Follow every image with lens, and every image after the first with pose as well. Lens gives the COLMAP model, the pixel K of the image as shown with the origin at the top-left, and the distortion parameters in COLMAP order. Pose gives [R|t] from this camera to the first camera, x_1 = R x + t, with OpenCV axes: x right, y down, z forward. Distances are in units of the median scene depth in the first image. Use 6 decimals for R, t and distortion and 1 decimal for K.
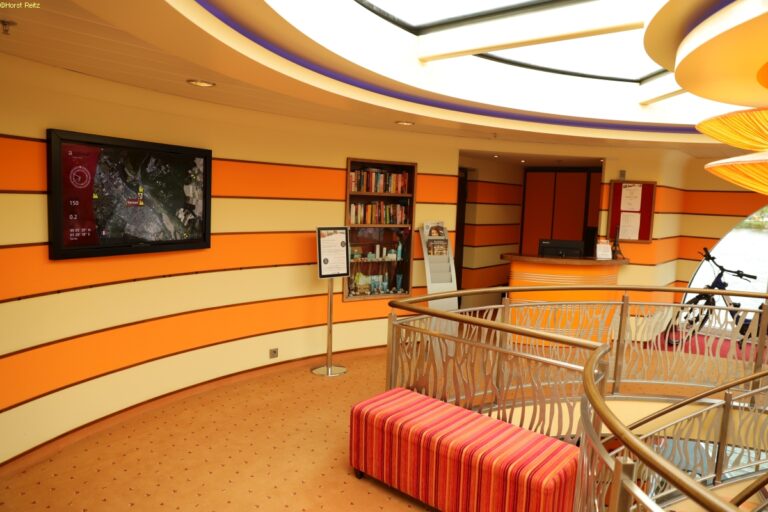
lens RADIAL K [[539.5, 0, 383.0], [0, 539.5, 256.5], [0, 0, 1]] dist [-0.045806, 0.000473]
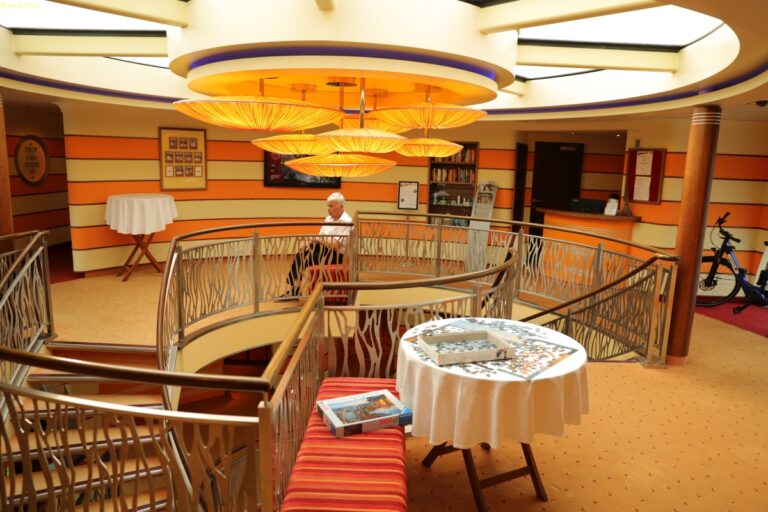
lens RADIAL K [[539.5, 0, 383.2], [0, 539.5, 258.2], [0, 0, 1]] dist [-0.045806, 0.000473]
pose [[0.642419, 0.117853, -0.757238, 1.050394], [-0.090693, 0.992852, 0.077582, 0.056716], [0.760969, 0.018836, 0.648515, -0.173356]]
